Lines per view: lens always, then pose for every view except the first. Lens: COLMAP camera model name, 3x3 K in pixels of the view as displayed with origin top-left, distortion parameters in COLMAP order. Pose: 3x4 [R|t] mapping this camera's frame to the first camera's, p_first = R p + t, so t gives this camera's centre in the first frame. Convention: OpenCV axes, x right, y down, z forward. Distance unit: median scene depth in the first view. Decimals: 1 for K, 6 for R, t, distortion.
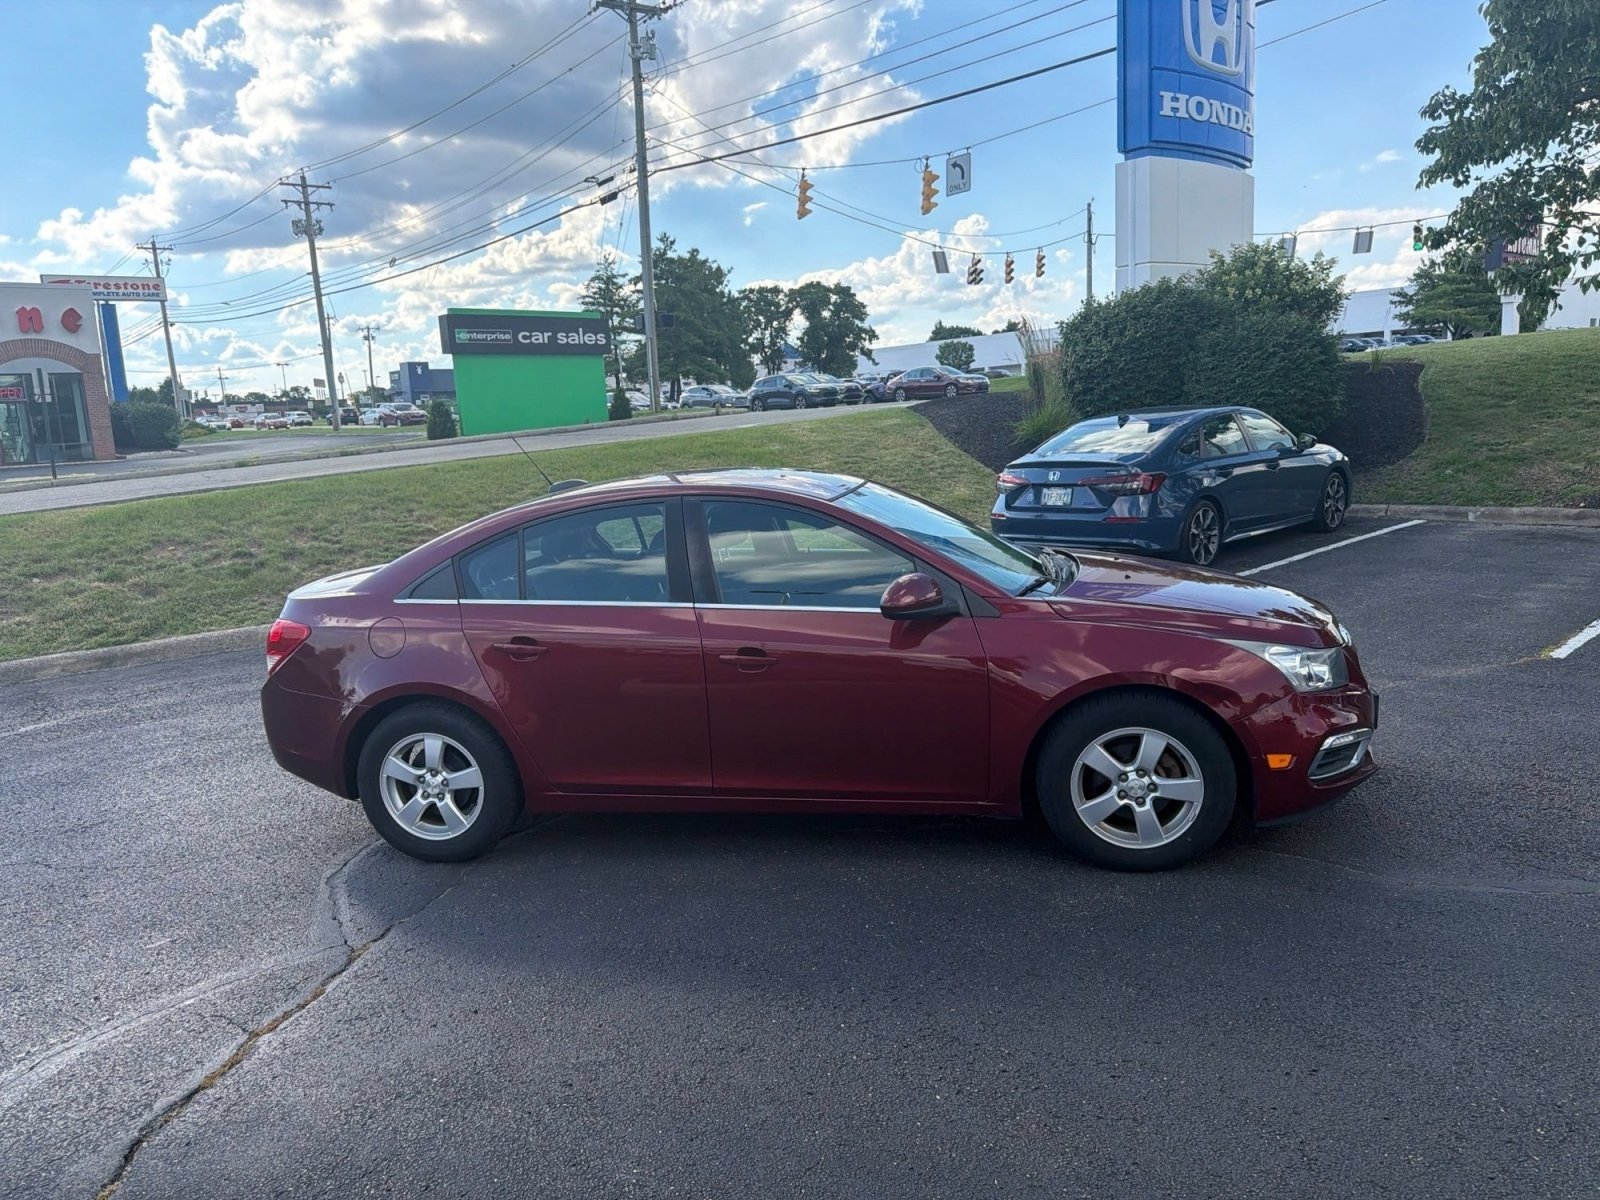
lens RADIAL K [[1139.3, 0, 790.2], [0, 1139.3, 612.6], [0, 0, 1]] dist [0.041965, -0.051659]
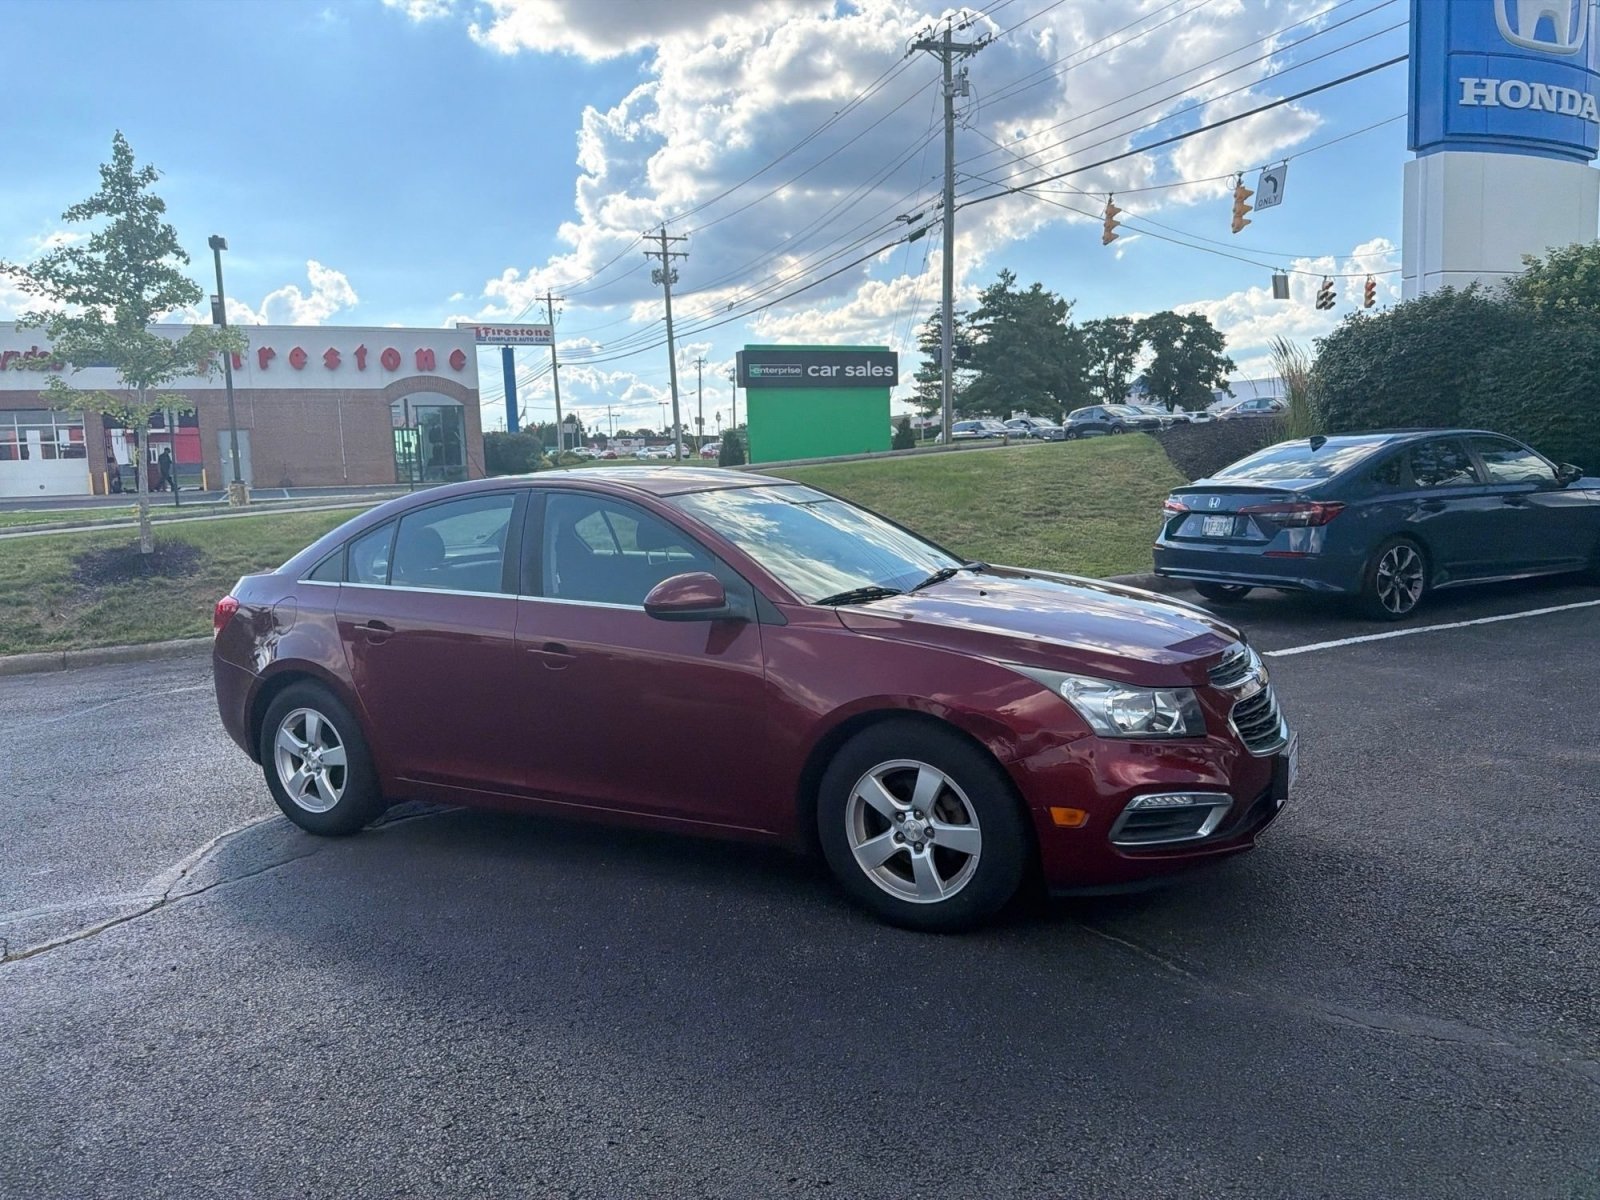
lens RADIAL K [[1139.3, 0, 791.9], [0, 1139.3, 597.1], [0, 0, 1]] dist [0.041965, -0.051659]
pose [[0.952200, 0.051845, -0.301045, 0.121106], [-0.065237, 0.997270, -0.034598, 0.003313], [0.298429, 0.052583, 0.952982, 0.036942]]
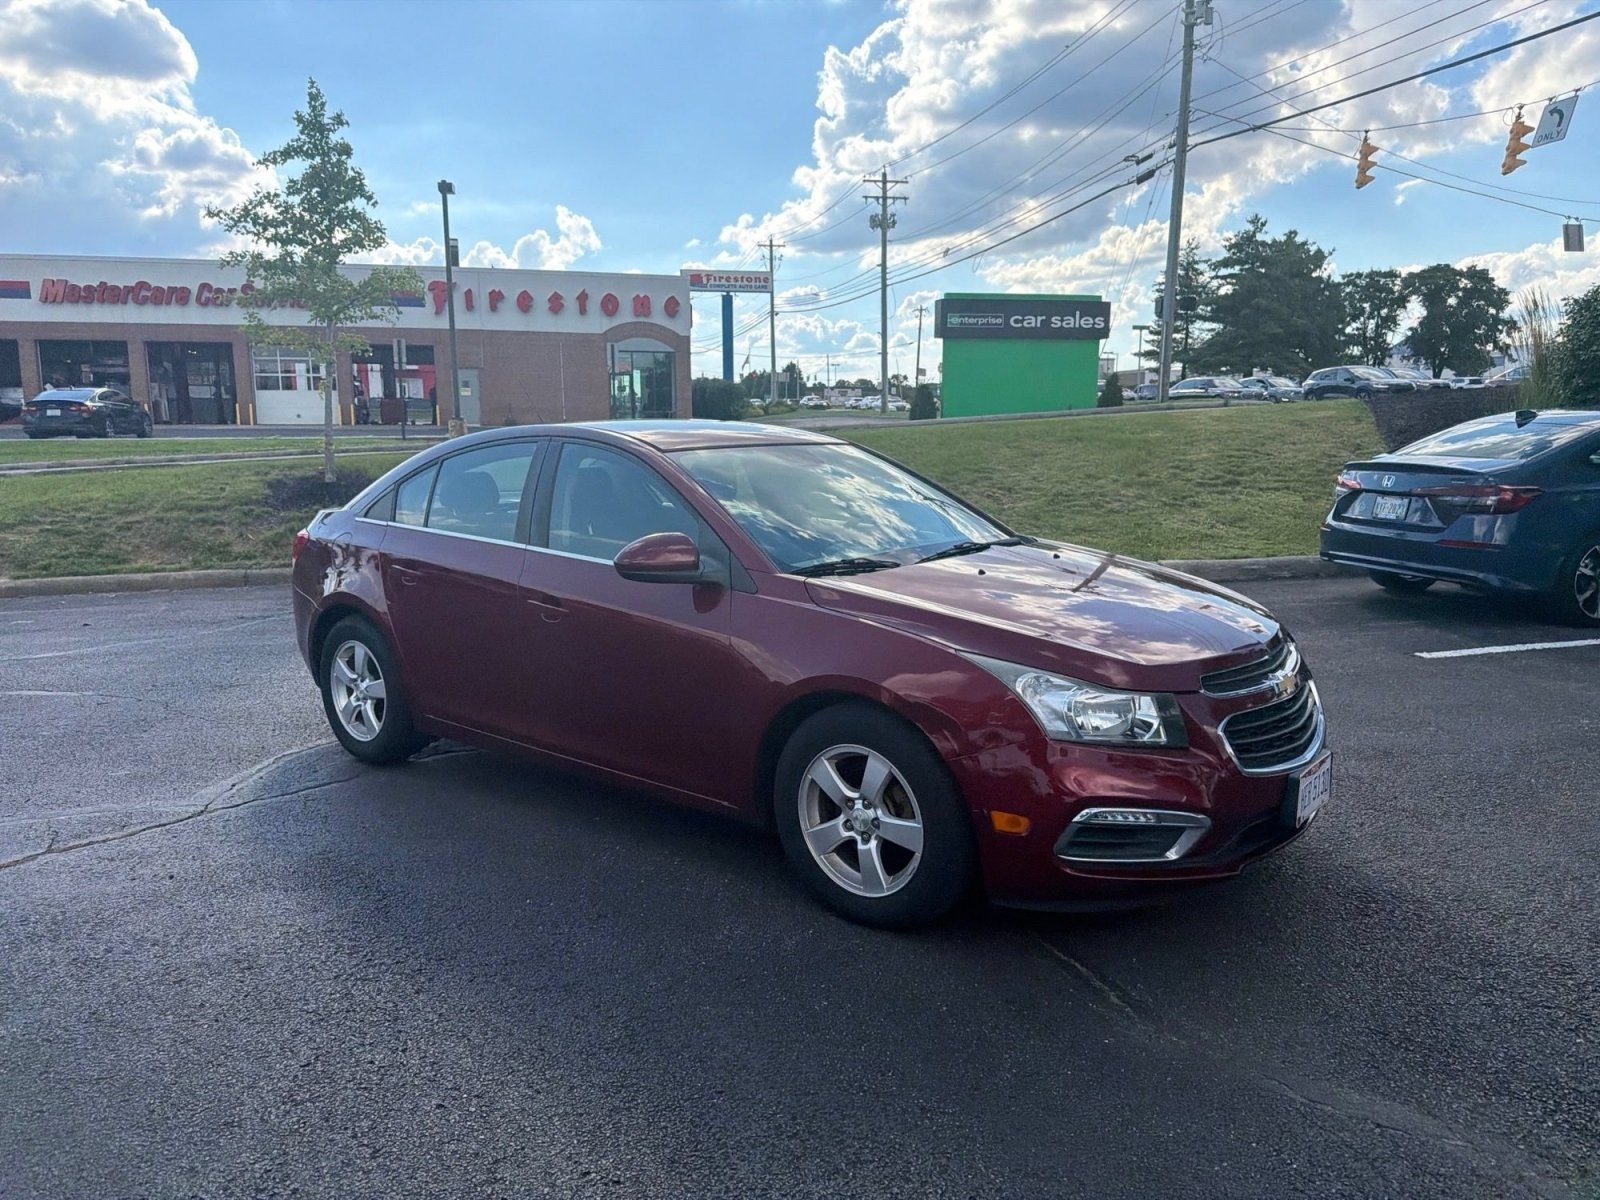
lens RADIAL K [[1139.3, 0, 789.6], [0, 1139.3, 615.7], [0, 0, 1]] dist [0.041965, -0.051659]
pose [[0.873960, 0.131983, -0.467733, 0.160880], [-0.127780, 0.990960, 0.040868, -0.004661], [0.468898, 0.024050, 0.882925, 0.066573]]
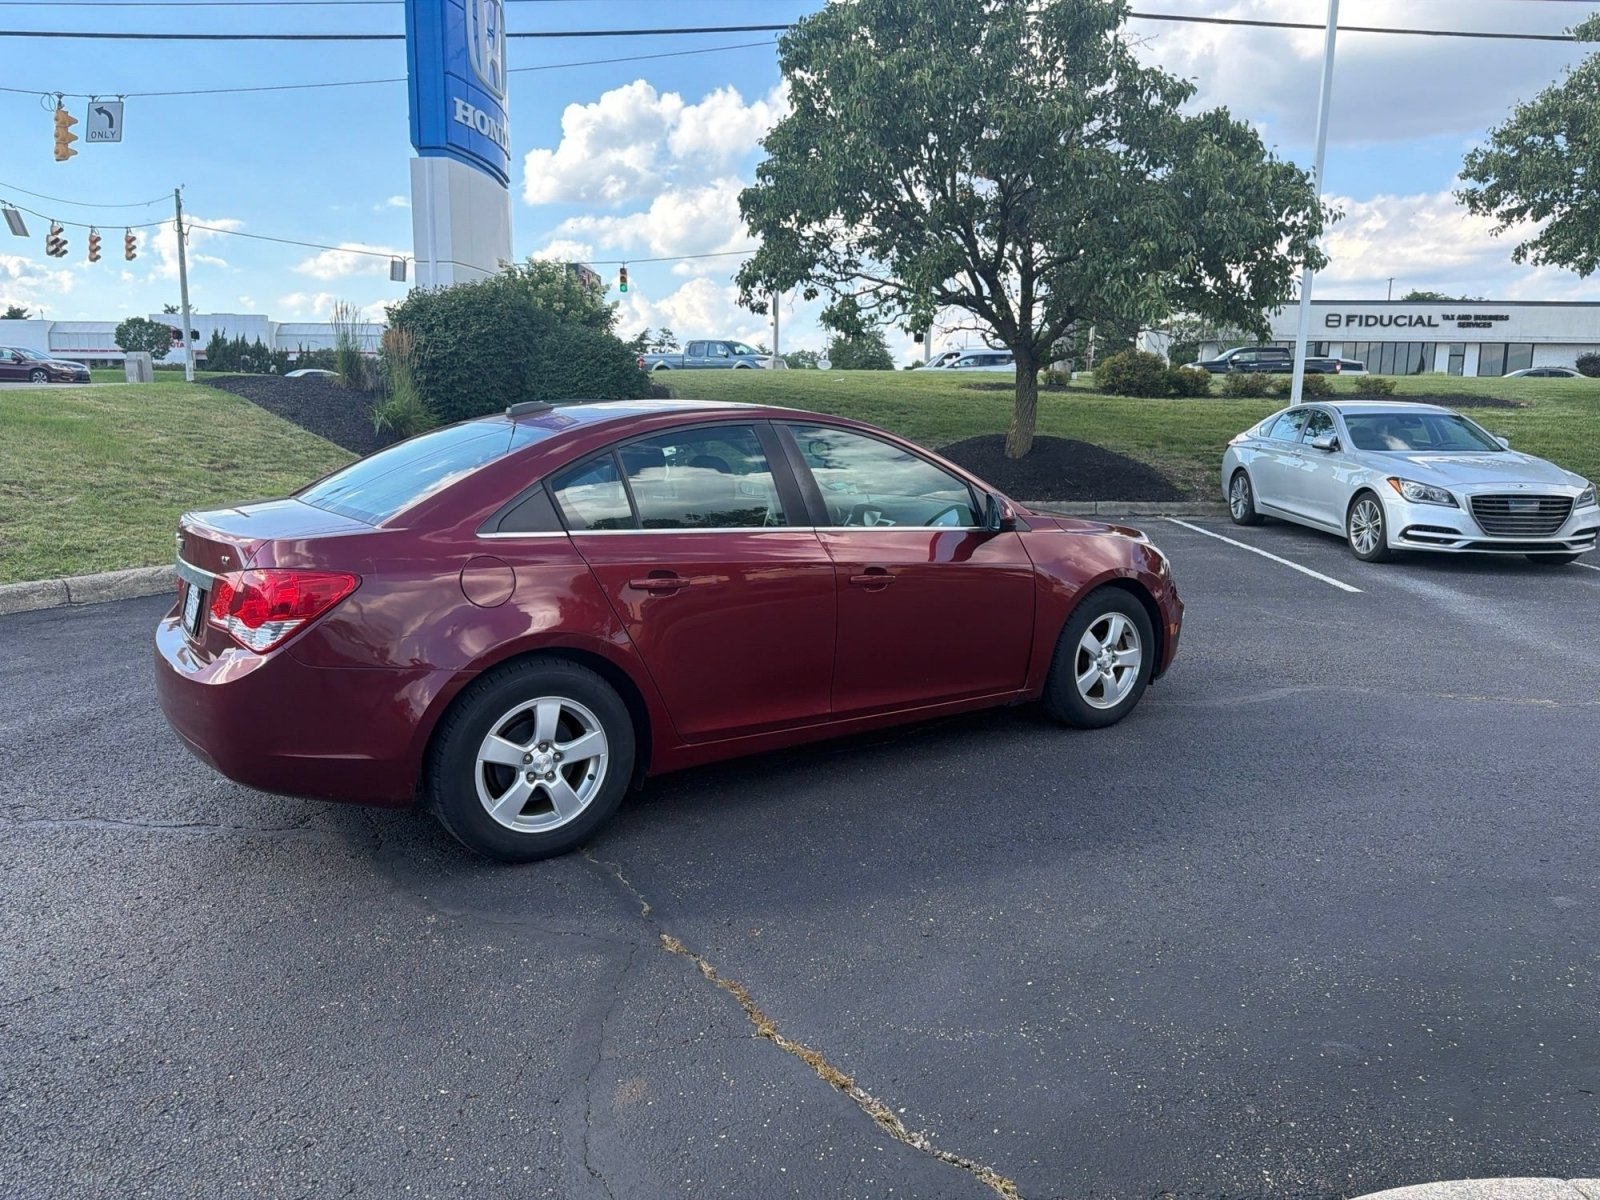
lens RADIAL K [[1139.3, 0, 801.4], [0, 1139.3, 598.4], [0, 0, 1]] dist [0.041965, -0.051659]
pose [[0.692534, -0.053449, 0.719402, -0.222151], [0.076122, 0.997098, 0.000801, 0.014514], [-0.717357, 0.054208, 0.694593, 0.091232]]
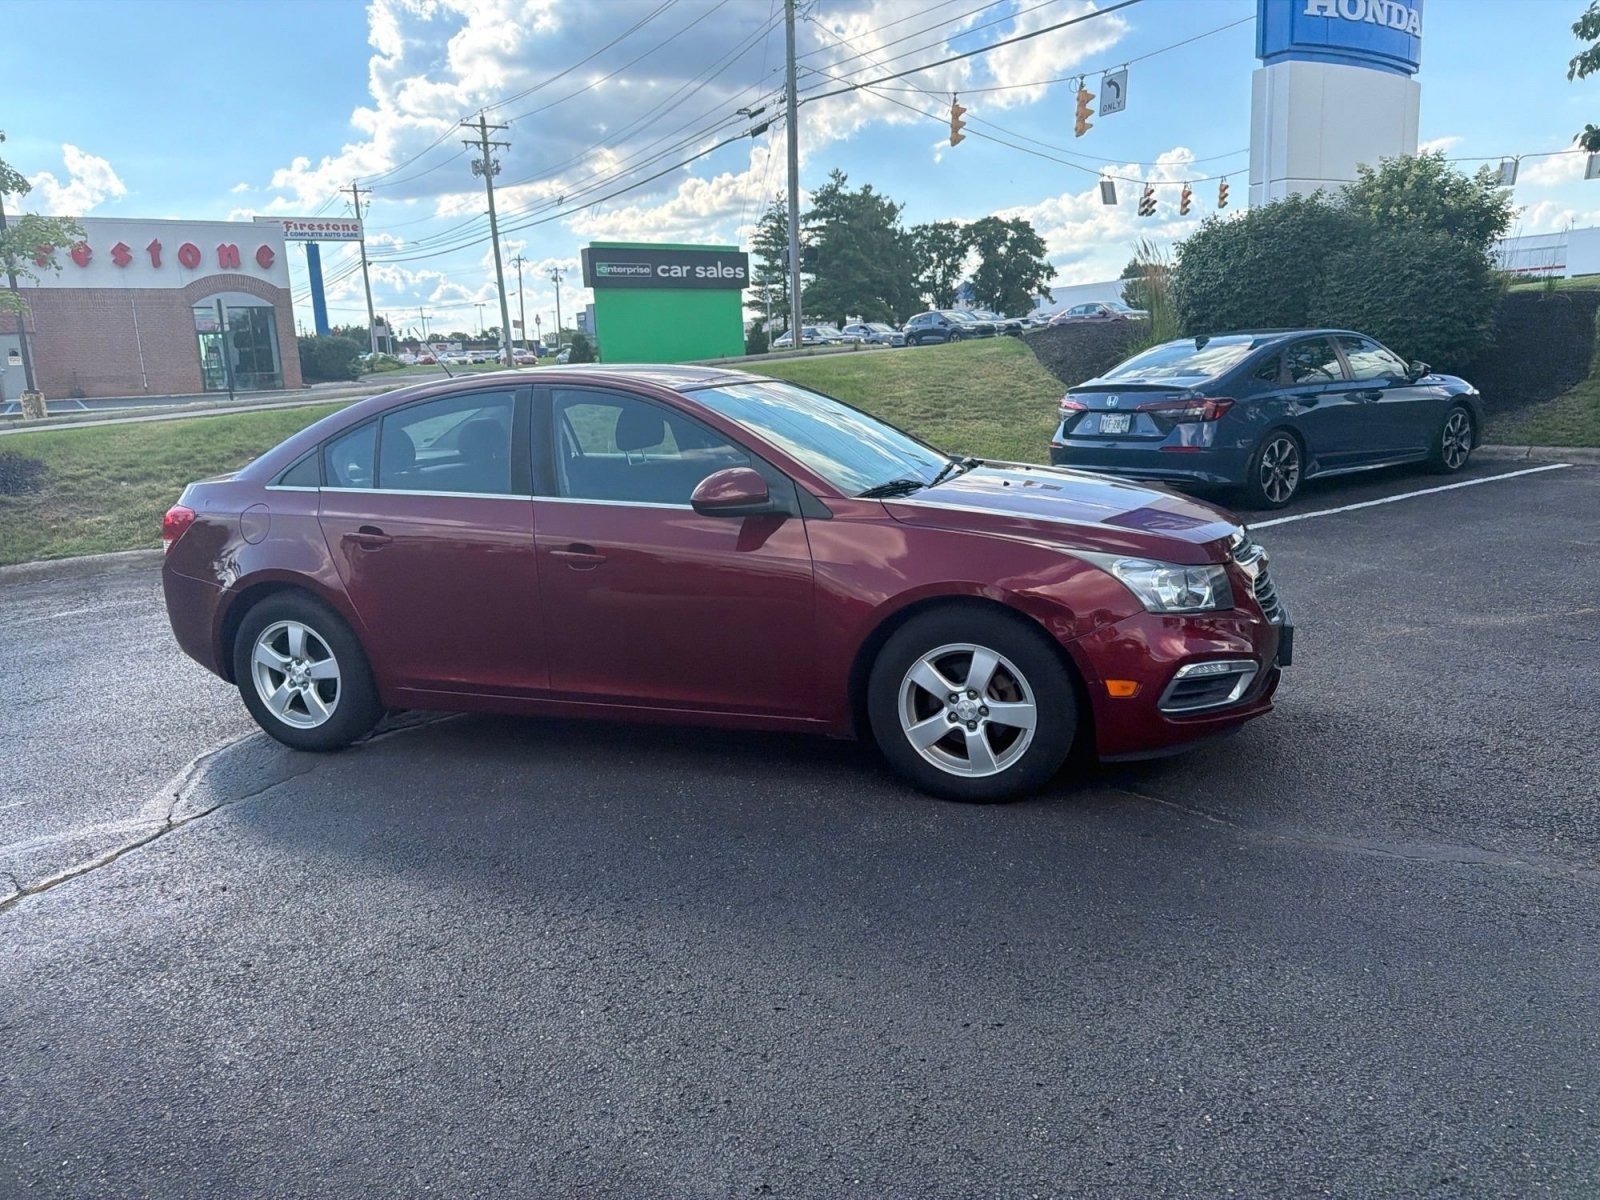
lens RADIAL K [[1139.3, 0, 790.8], [0, 1139.3, 598.6], [0, 0, 1]] dist [0.041965, -0.051659]
pose [[0.987367, 0.042470, -0.152653, 0.077710], [-0.037004, 0.998574, 0.038471, 0.009061], [0.154069, -0.032336, 0.987531, 0.022860]]
